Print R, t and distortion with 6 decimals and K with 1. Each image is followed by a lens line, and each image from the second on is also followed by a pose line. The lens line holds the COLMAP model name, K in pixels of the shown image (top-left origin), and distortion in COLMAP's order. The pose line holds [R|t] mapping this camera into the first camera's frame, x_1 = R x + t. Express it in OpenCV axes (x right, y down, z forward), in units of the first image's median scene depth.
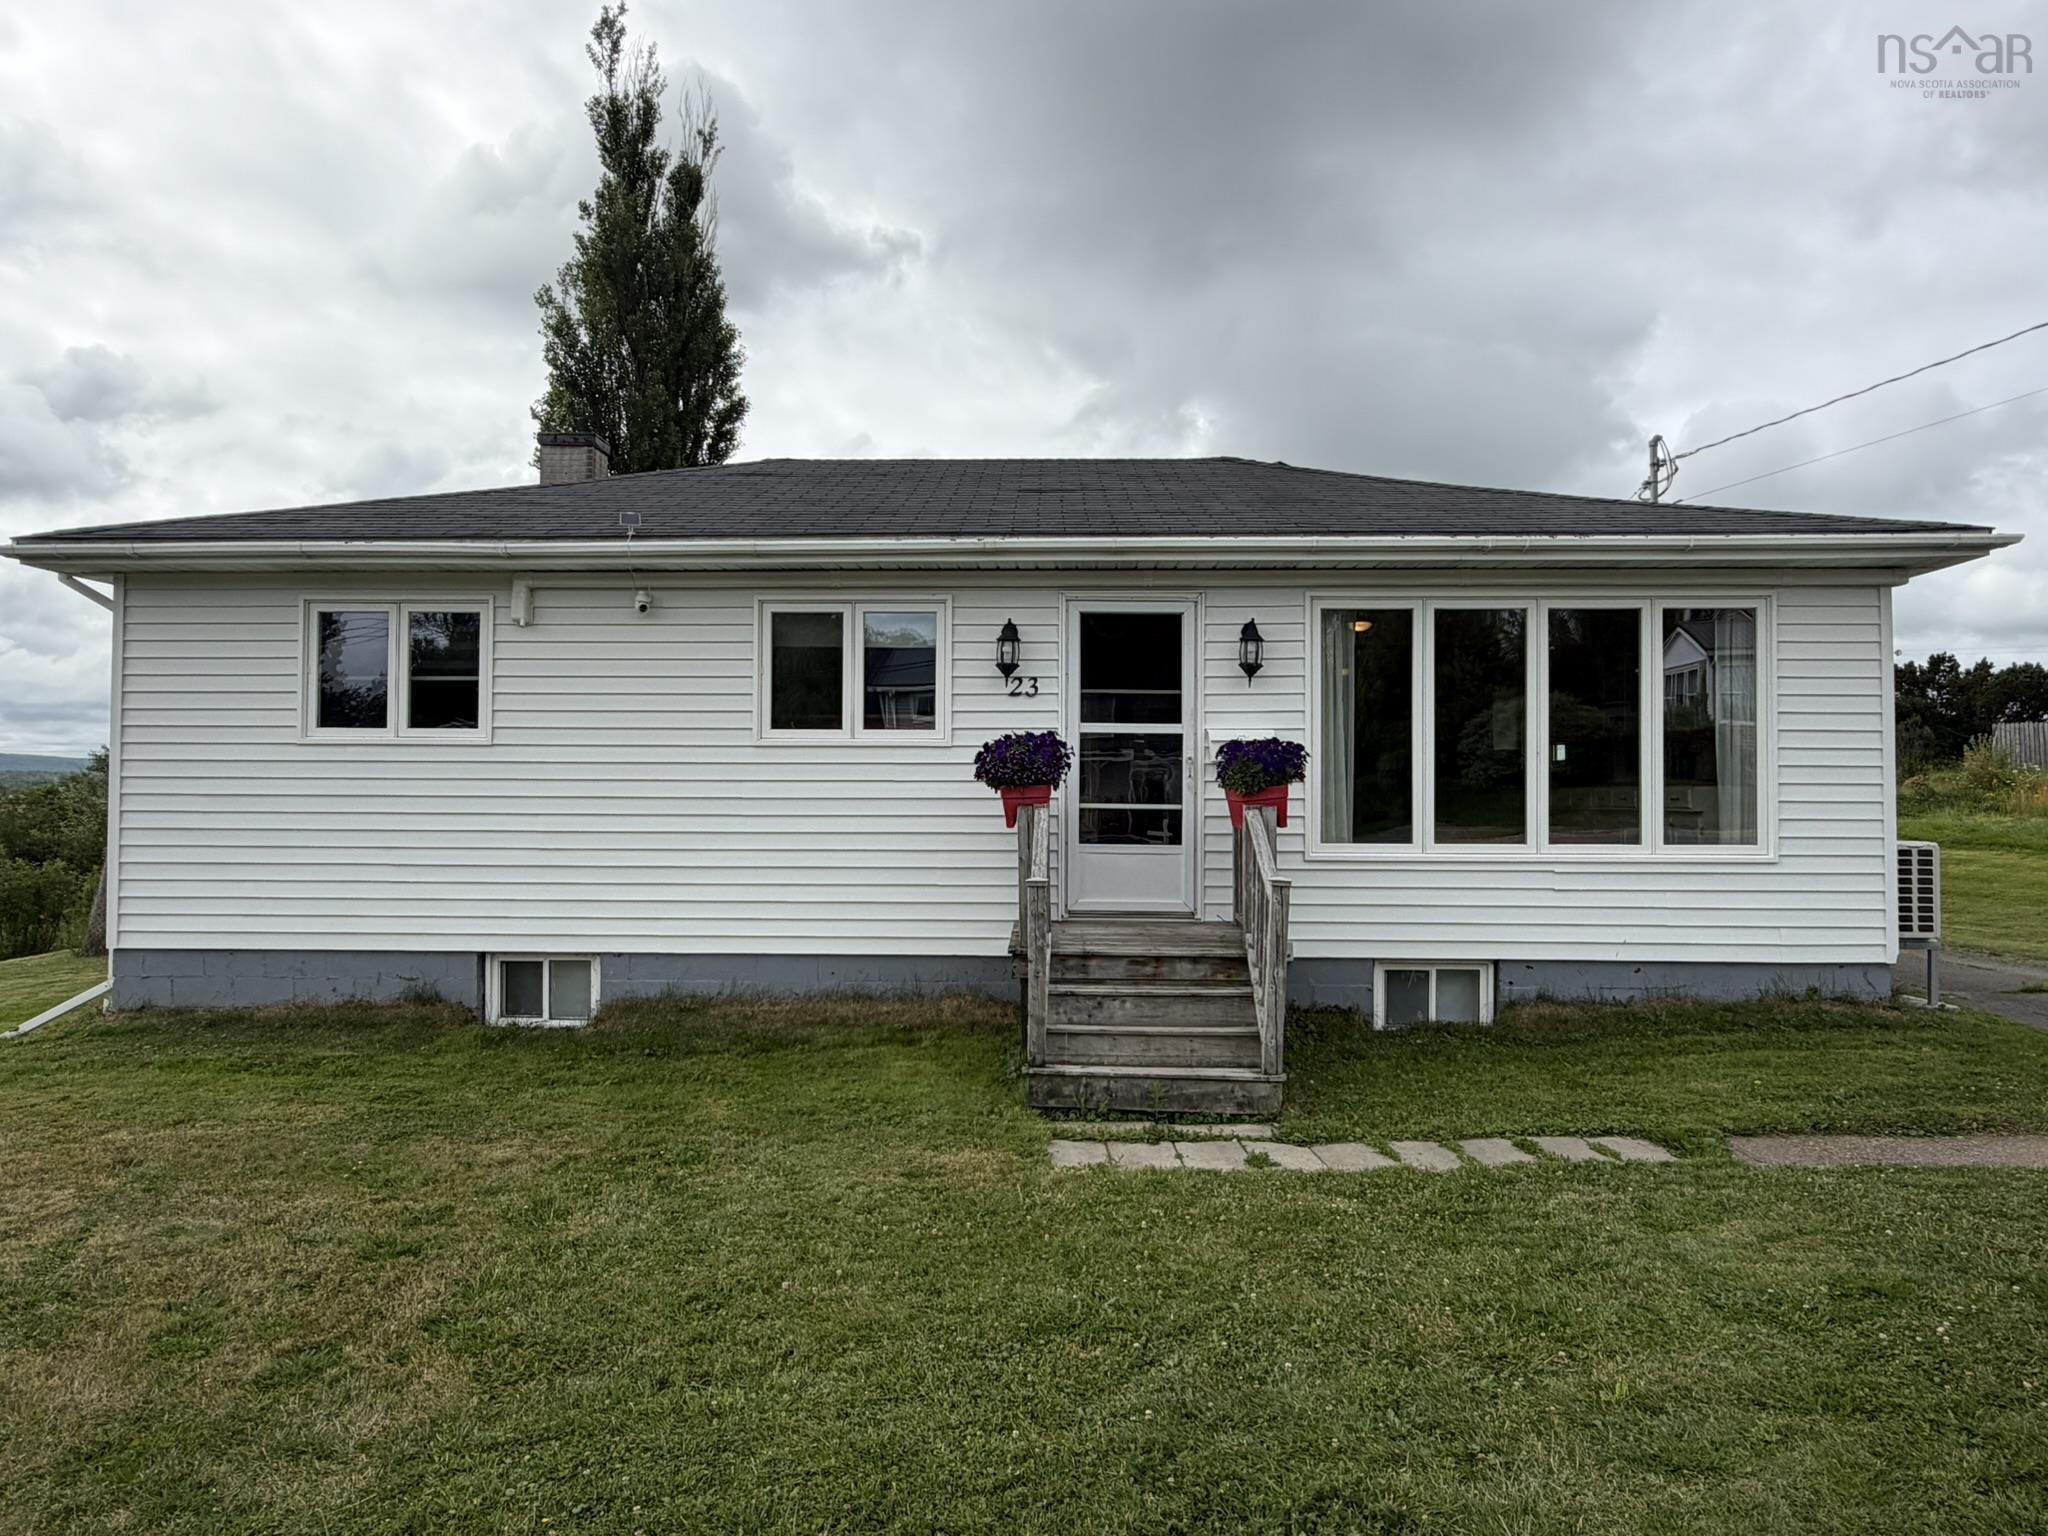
lens RADIAL K [[1290.6, 0, 1018.7], [0, 1290.6, 769.3], [0, 0, 1]] dist [-0.001680, 0.000384]
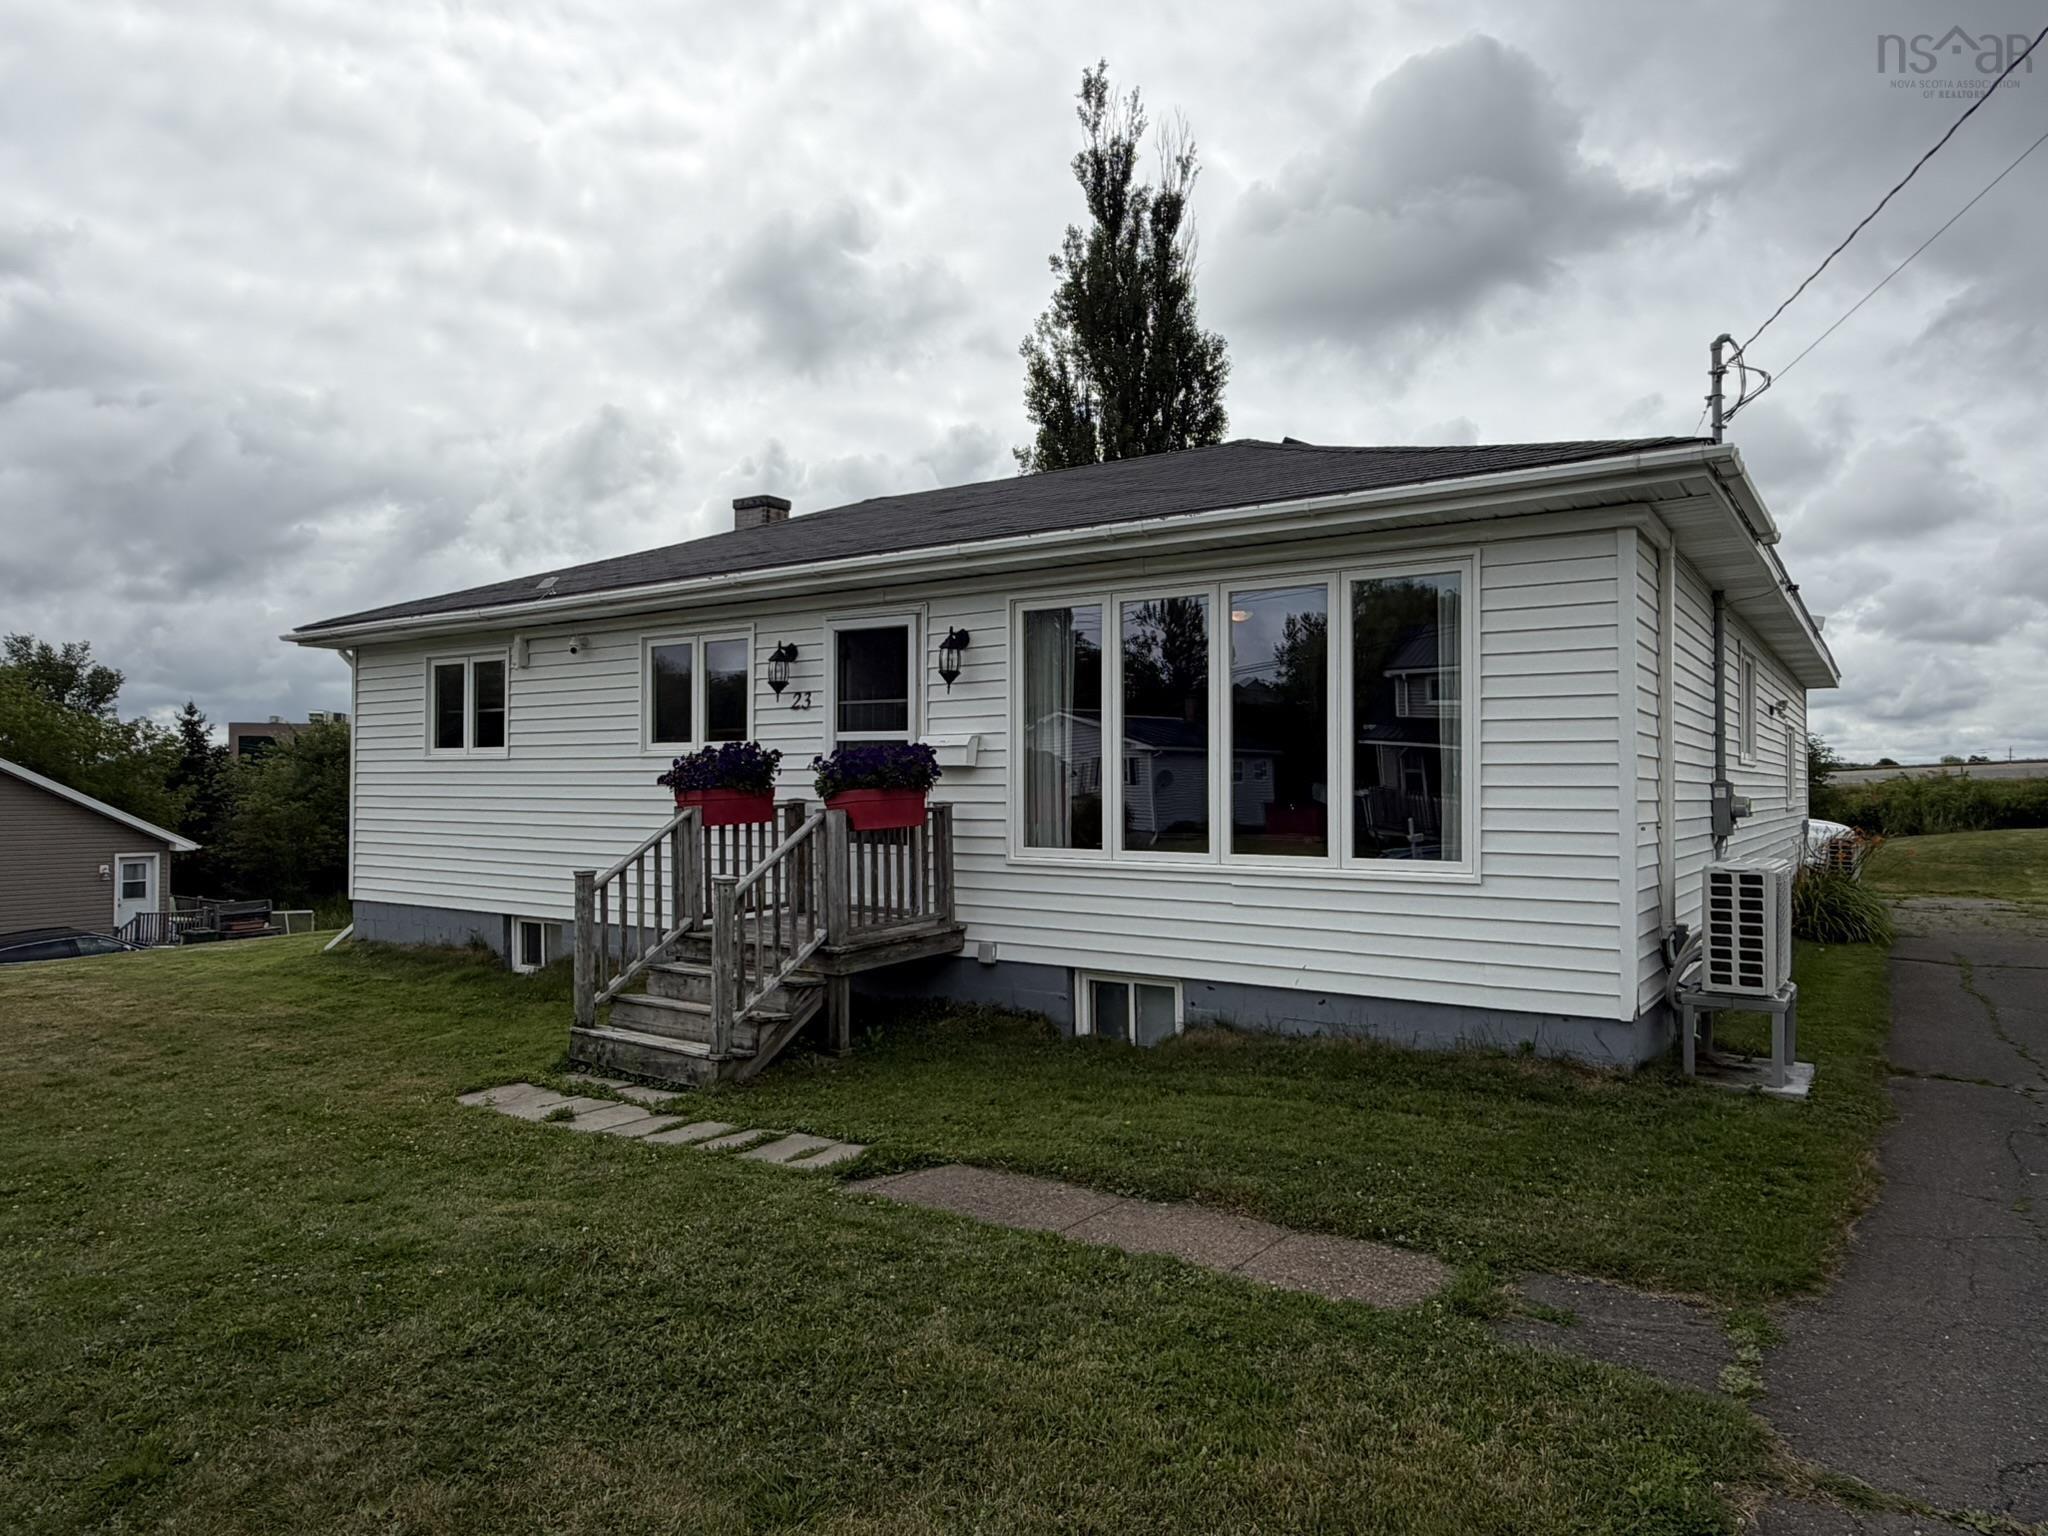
lens RADIAL K [[1290.6, 0, 1007.7], [0, 1290.6, 768.0], [0, 0, 1]] dist [-0.001680, 0.000384]
pose [[0.844257, -0.010115, -0.535843, 0.746094], [0.011548, 0.999933, -0.000681, -0.003184], [0.535814, -0.005613, 0.844318, 0.151528]]
